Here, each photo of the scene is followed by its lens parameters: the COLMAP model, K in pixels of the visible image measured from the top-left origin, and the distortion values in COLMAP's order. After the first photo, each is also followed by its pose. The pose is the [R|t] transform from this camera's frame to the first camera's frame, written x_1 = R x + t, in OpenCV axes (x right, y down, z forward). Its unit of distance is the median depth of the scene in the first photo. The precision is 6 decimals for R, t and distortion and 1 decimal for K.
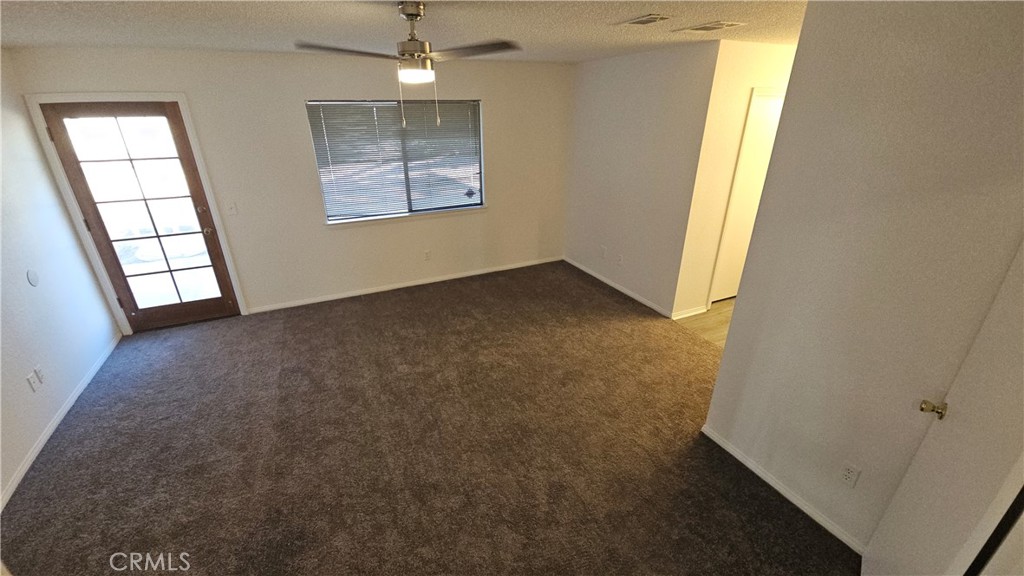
lens RADIAL K [[417.0, 0, 501.6], [0, 417.0, 289.4], [0, 0, 1]] dist [-0.000054, -0.002627]
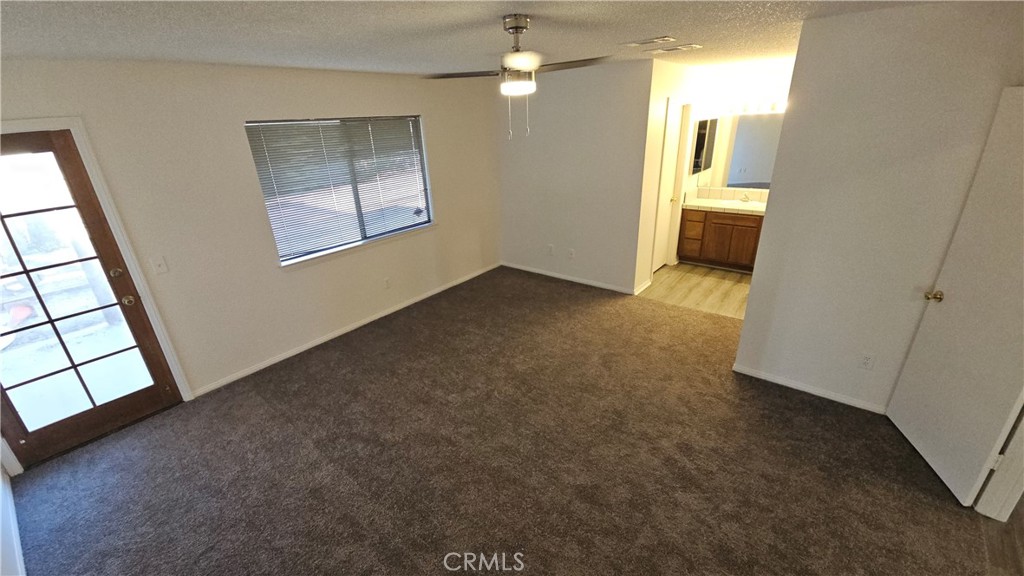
lens RADIAL K [[417.0, 0, 503.5], [0, 417.0, 288.7], [0, 0, 1]] dist [-0.000054, -0.002627]
pose [[0.904749, -0.191230, 0.380604, -0.363760], [0.204694, 0.978812, 0.005207, -0.026705], [-0.373536, 0.073196, 0.924723, 0.063485]]
